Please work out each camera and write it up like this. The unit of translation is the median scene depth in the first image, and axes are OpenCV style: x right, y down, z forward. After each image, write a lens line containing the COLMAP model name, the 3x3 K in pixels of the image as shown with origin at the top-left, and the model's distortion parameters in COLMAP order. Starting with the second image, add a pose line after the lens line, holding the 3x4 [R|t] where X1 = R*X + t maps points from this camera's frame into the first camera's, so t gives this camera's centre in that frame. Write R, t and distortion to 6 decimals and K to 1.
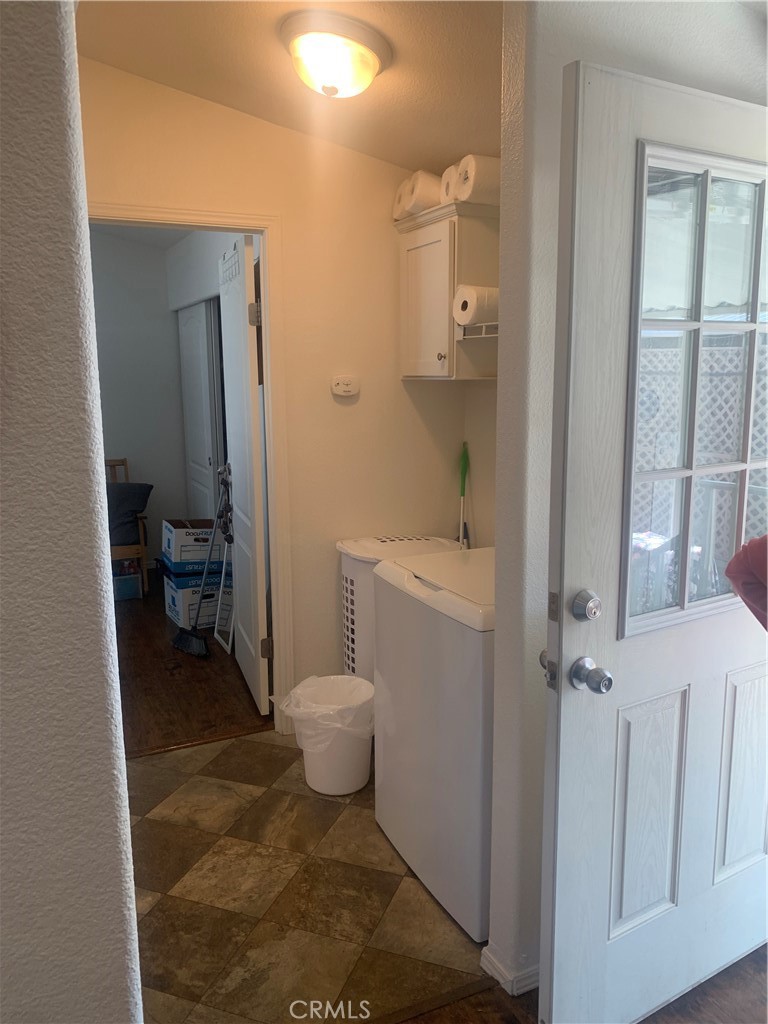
lens RADIAL K [[801.8, 0, 386.2], [0, 801.8, 497.0], [0, 0, 1]] dist [0.094453, -0.152725]
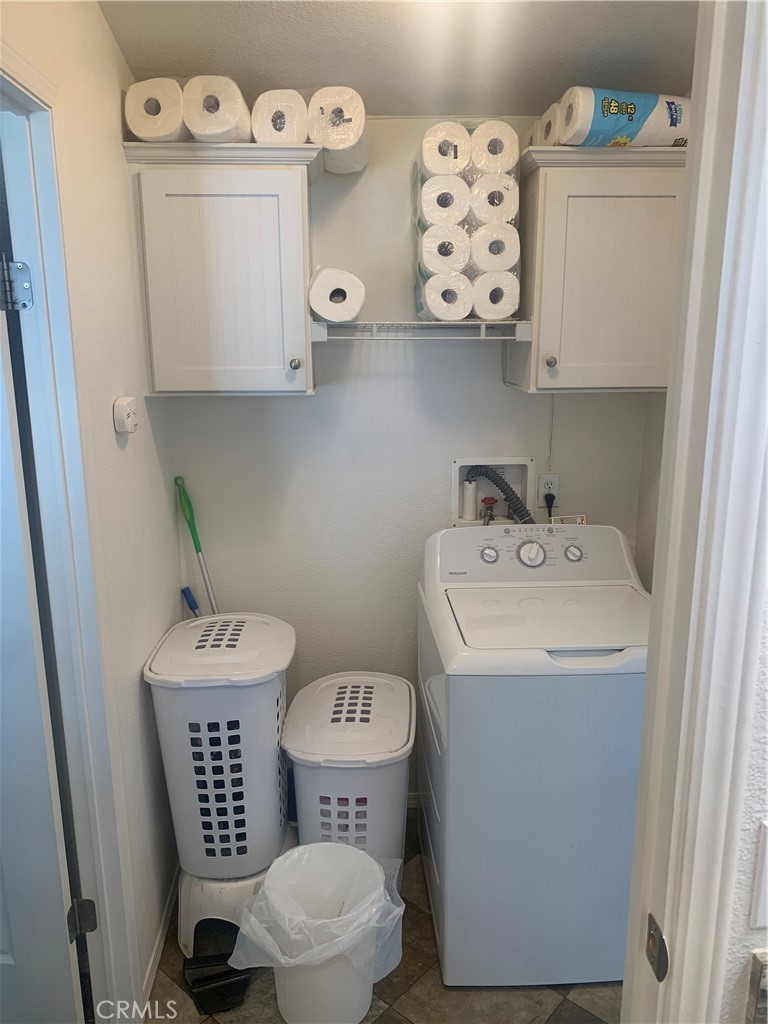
lens RADIAL K [[778.0, 0, 384.0], [0, 778.0, 512.0], [0, 0, 1]] dist [0.083779, -0.138304]
pose [[0.369603, -0.202277, 0.906905, -0.572015], [0.171097, 0.974144, 0.147545, -0.139360], [-0.913301, 0.100636, 0.394656, 0.686146]]
